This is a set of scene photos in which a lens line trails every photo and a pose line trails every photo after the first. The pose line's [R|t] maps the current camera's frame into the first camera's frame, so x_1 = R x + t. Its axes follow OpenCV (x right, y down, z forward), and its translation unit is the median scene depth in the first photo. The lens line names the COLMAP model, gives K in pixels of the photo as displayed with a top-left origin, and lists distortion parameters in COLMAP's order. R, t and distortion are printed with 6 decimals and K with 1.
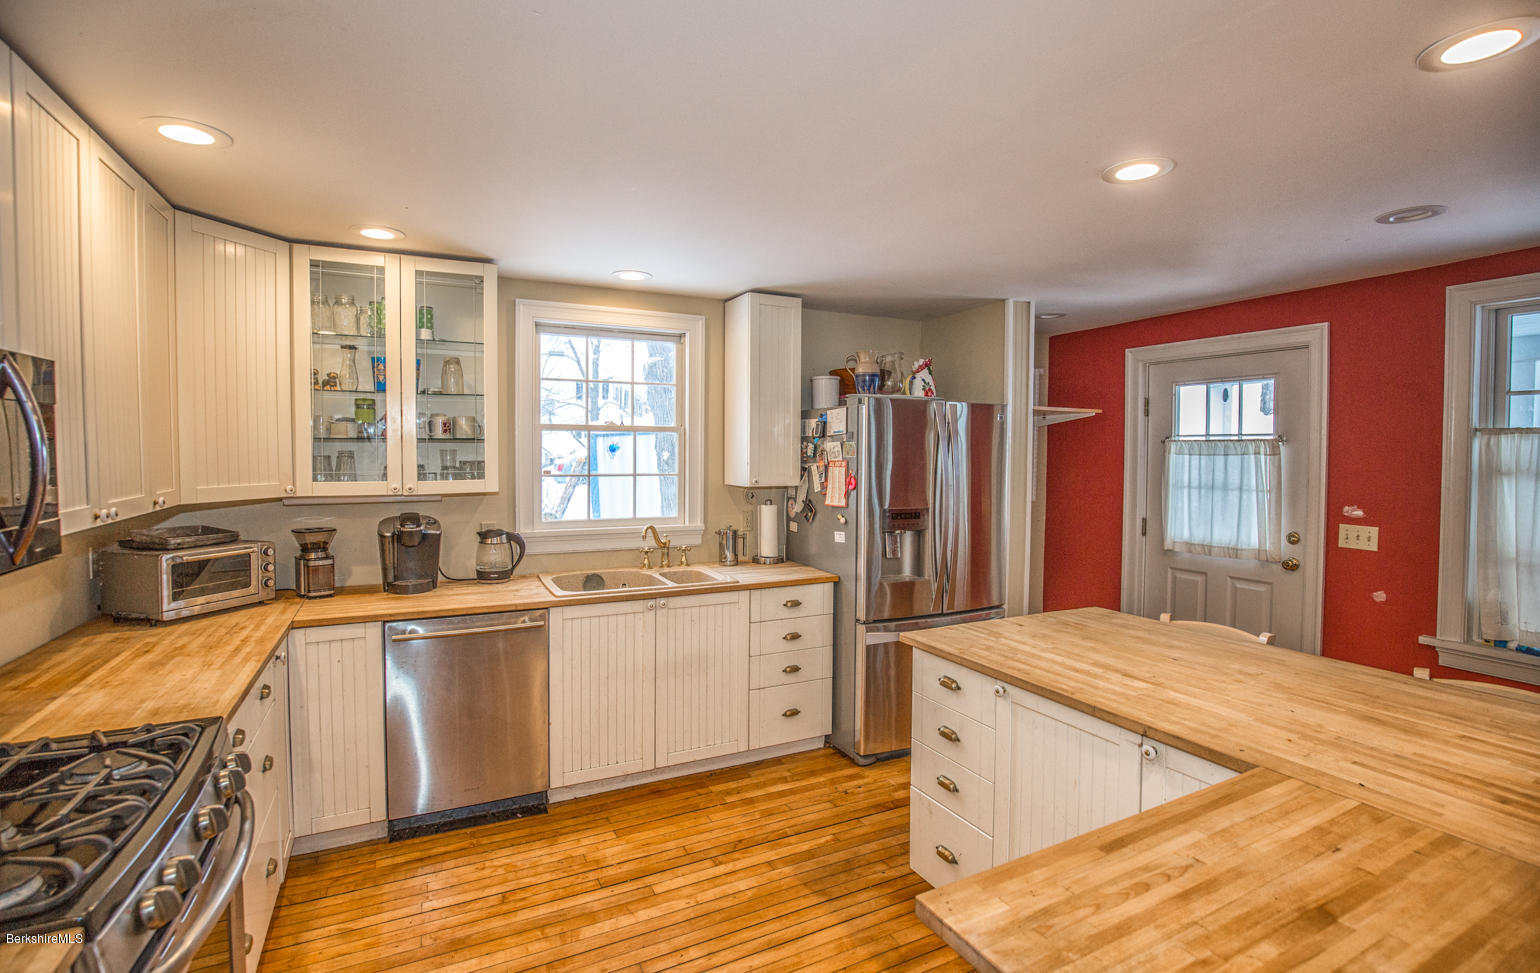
lens RADIAL K [[722.0, 0, 774.8], [0, 722.0, 475.9], [0, 0, 1]] dist [-0.021669, 0.003623]
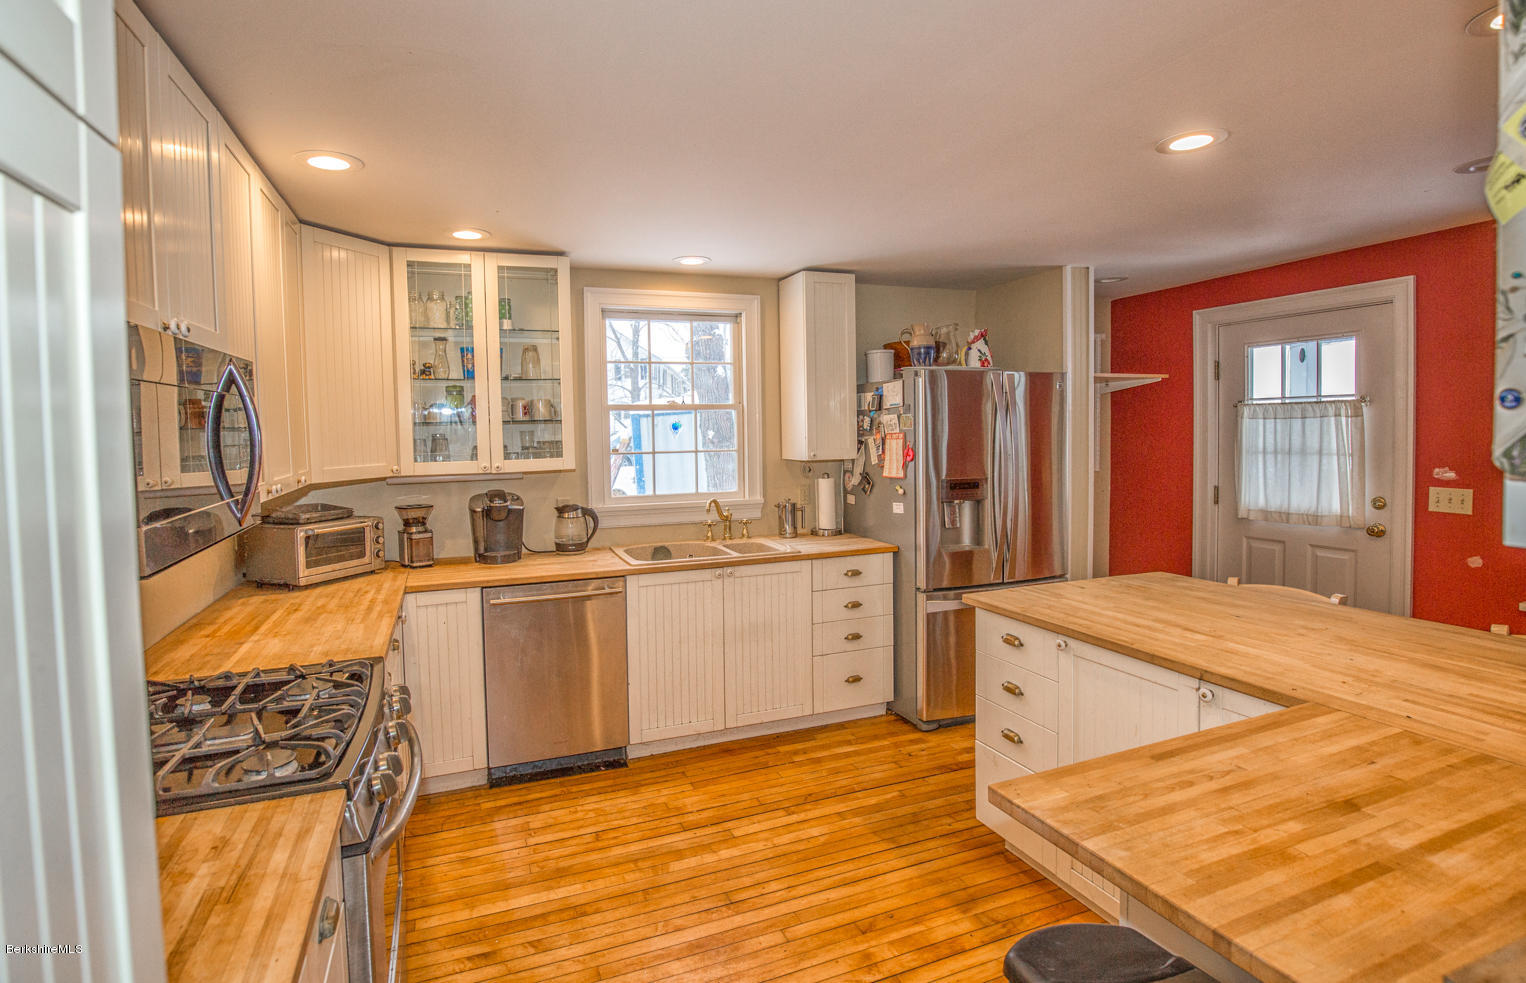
lens RADIAL K [[757.5, 0, 737.9], [0, 757.5, 462.6], [0, 0, 1]] dist [-0.020694, 0.001600]
pose [[0.994392, -0.019660, -0.103918, -0.027198], [0.020618, 0.999754, 0.008153, 0.009128], [0.103732, -0.010250, 0.994552, -0.101701]]
